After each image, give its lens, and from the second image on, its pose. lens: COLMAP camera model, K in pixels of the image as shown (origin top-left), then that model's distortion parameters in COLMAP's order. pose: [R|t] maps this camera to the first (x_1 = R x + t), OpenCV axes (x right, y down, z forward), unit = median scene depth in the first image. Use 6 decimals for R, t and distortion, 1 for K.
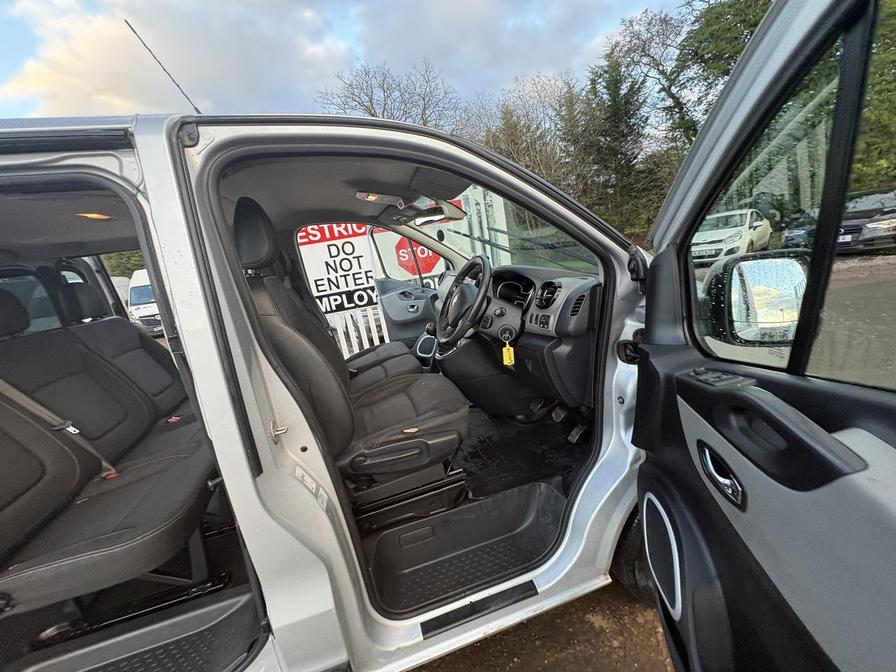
lens RADIAL K [[354.3, 0, 447.3], [0, 354.3, 333.7], [0, 0, 1]] dist [-0.000827, -0.000506]
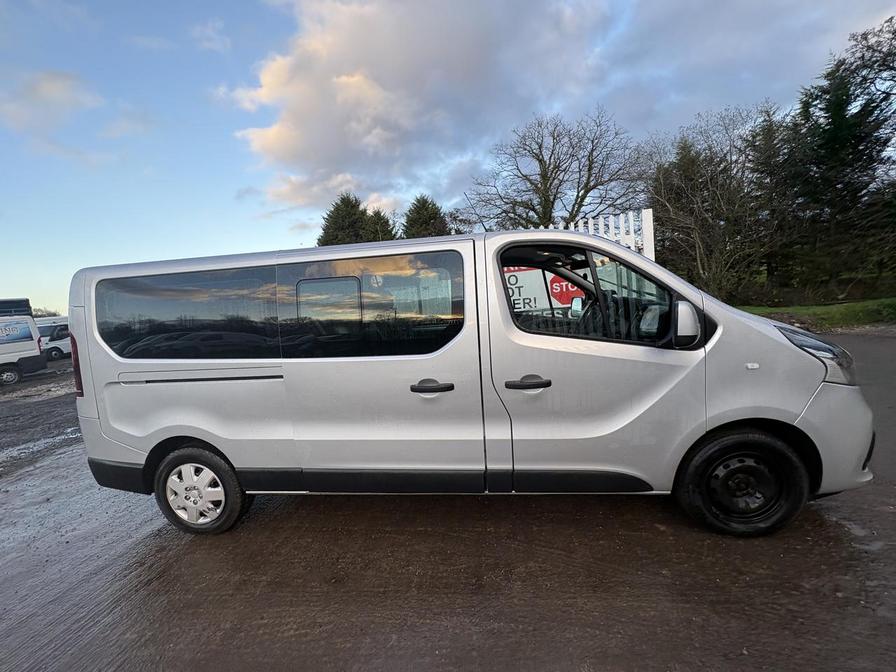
lens RADIAL K [[354.3, 0, 447.3], [0, 354.3, 333.7], [0, 0, 1]] dist [-0.000827, -0.000506]
pose [[0.917670, 0.115791, -0.380097, 0.004341], [-0.146467, 0.987811, -0.052694, 0.016468], [0.369363, 0.104028, 0.923444, -0.077141]]
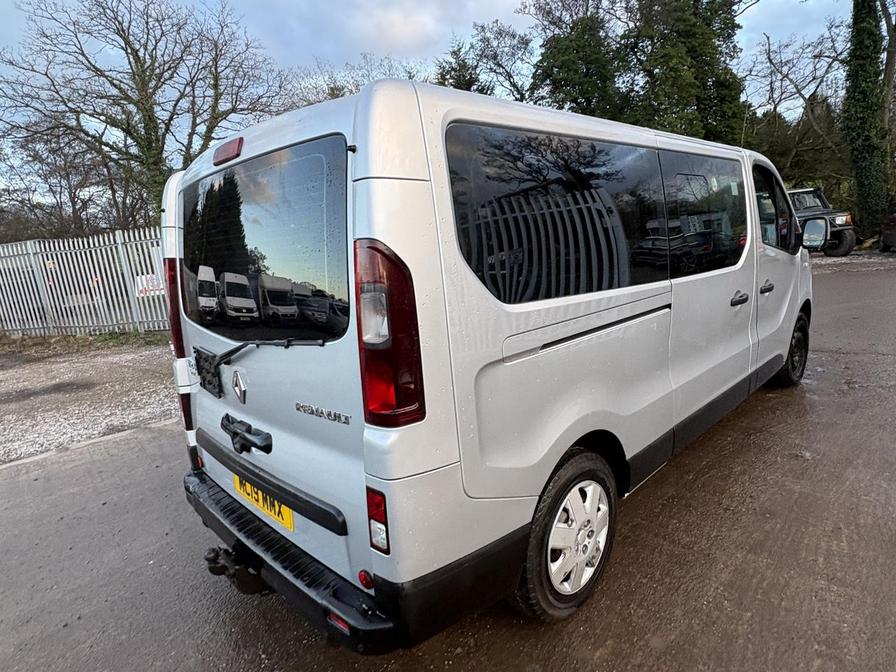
lens RADIAL K [[506.3, 0, 448.0], [0, 506.3, 336.0], [0, 0, 1]] dist [0.000863, 0.002359]
pose [[0.878294, -0.026287, 0.477397, -0.244625], [0.074548, 0.993805, -0.082428, 0.054013], [-0.472273, 0.107985, 0.874813, -0.065540]]
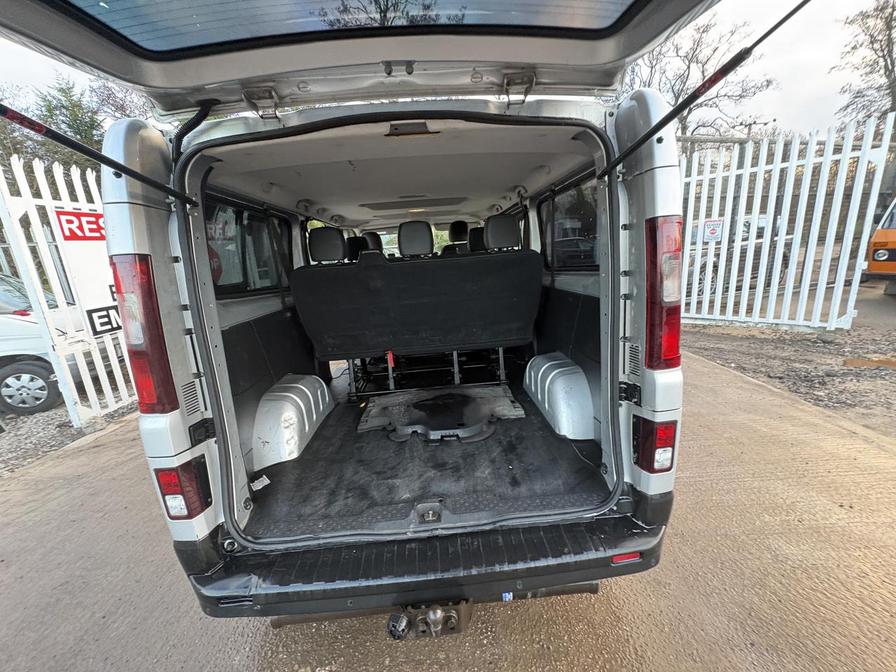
lens RADIAL K [[355.4, 0, 447.0], [0, 355.4, 332.9], [0, 0, 1]] dist [0.000440, -0.000352]
pose [[0.227116, -0.092474, 0.969467, -0.298282], [0.267616, 0.963084, 0.029171, 0.038831], [-0.936376, 0.252819, 0.243479, 0.042119]]
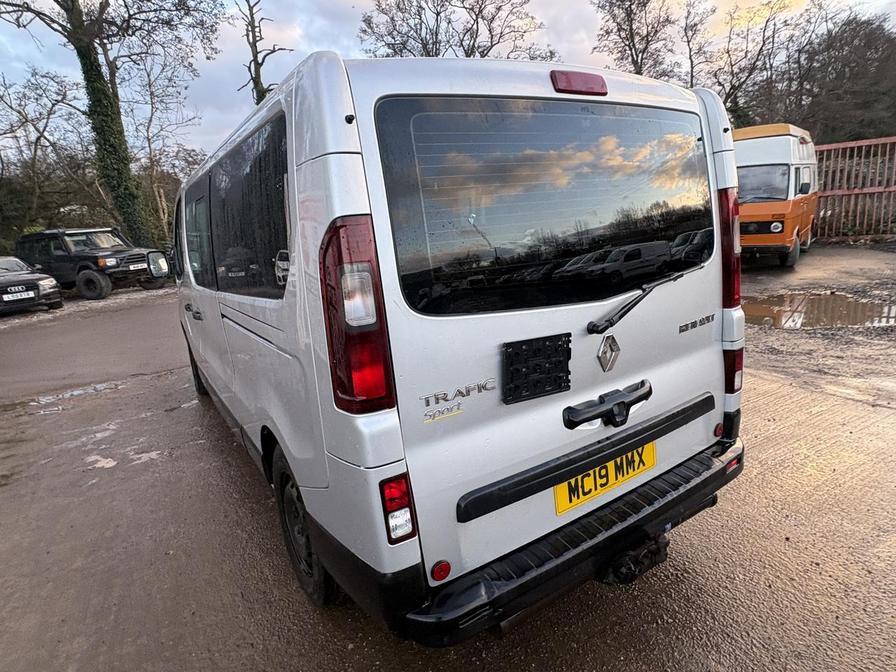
lens RADIAL K [[509.6, 0, 447.3], [0, 509.6, 329.9], [0, 0, 1]] dist [0.001092, 0.000170]
pose [[-0.275826, -0.046736, 0.960071, -0.326492], [0.342525, 0.928469, 0.143604, 0.020077], [-0.898107, 0.368458, -0.240088, 0.125087]]
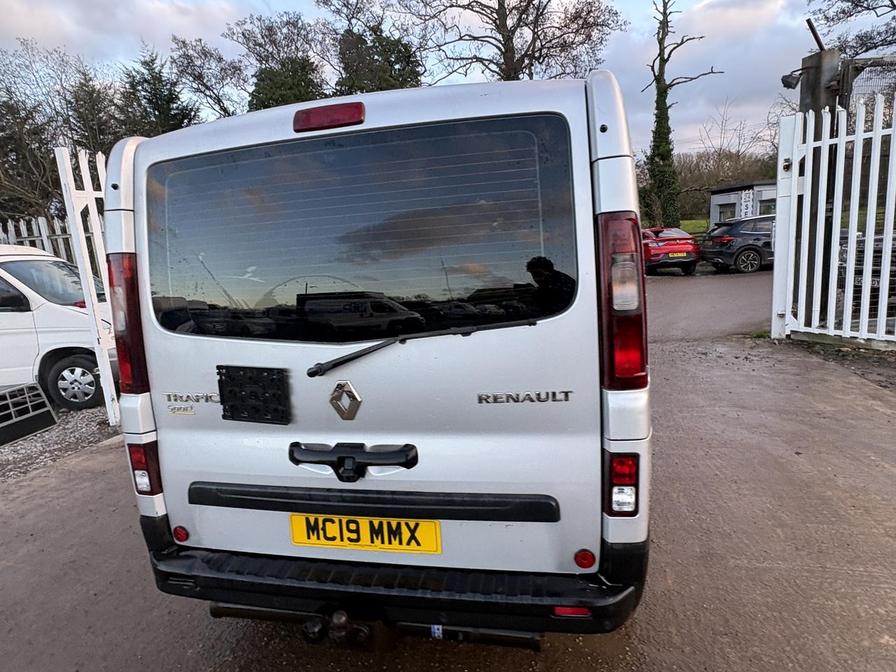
lens RADIAL K [[509.6, 0, 447.3], [0, 509.6, 329.9], [0, 0, 1]] dist [0.001092, 0.000170]
pose [[0.479951, -0.034739, 0.876607, -0.310037], [0.212345, 0.974104, -0.077658, 0.051047], [-0.851209, 0.223416, 0.474899, -0.000564]]
